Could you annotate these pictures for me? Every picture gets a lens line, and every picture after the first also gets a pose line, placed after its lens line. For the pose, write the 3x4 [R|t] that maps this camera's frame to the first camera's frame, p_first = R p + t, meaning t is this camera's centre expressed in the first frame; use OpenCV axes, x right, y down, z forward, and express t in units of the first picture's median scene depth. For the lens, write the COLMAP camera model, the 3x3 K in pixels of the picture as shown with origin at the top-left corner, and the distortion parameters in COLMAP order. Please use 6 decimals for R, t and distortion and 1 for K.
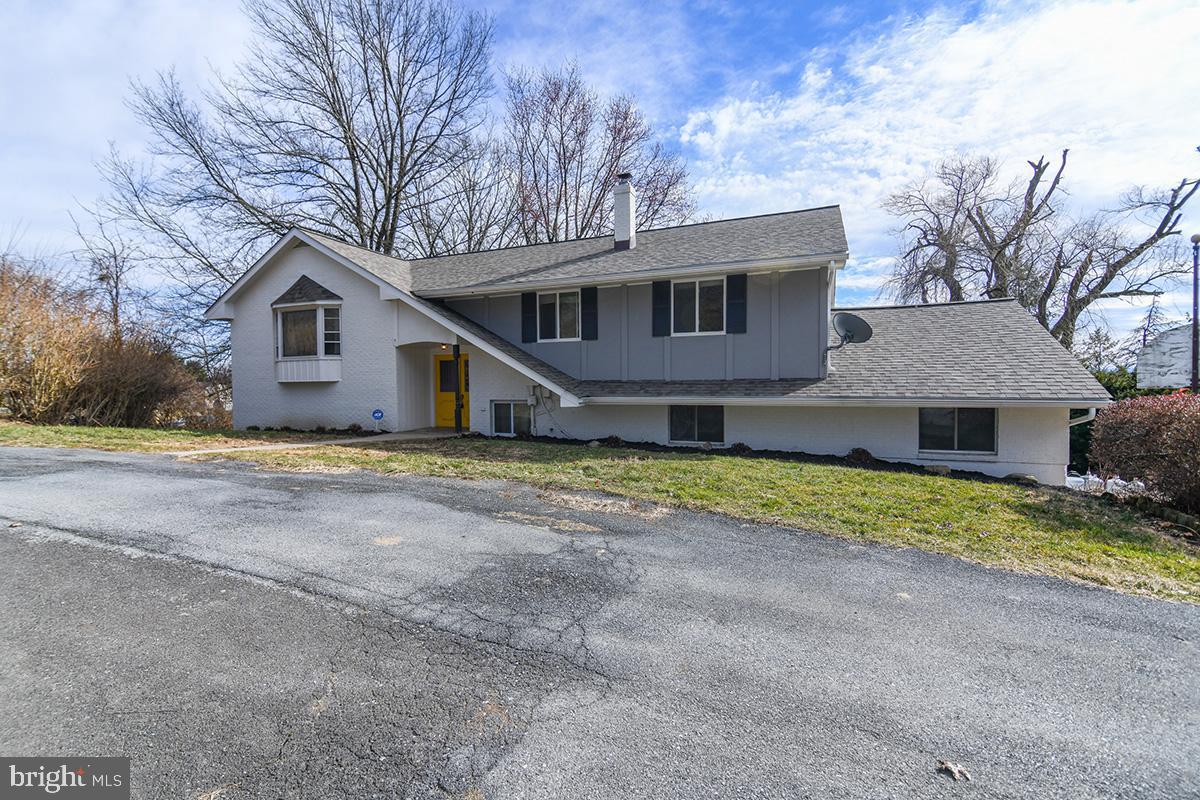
lens RADIAL K [[527.5, 0, 598.2], [0, 527.5, 418.6], [0, 0, 1]] dist [0.002326, -0.004749]
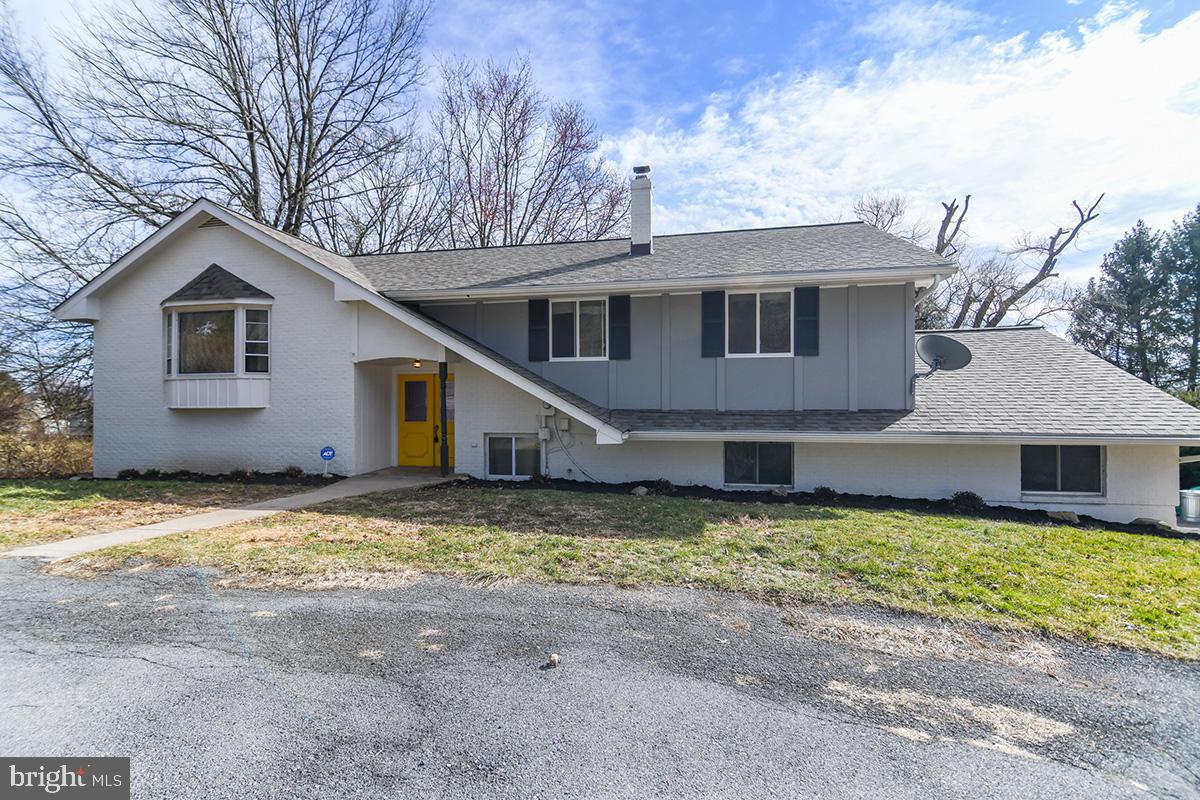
lens RADIAL K [[527.5, 0, 598.2], [0, 527.5, 418.6], [0, 0, 1]] dist [0.002326, -0.004749]
pose [[0.980691, 0.000359, 0.195563, -0.179319], [0.007614, 0.999170, -0.040020, -0.022761], [-0.195415, 0.040736, 0.979874, 0.184856]]
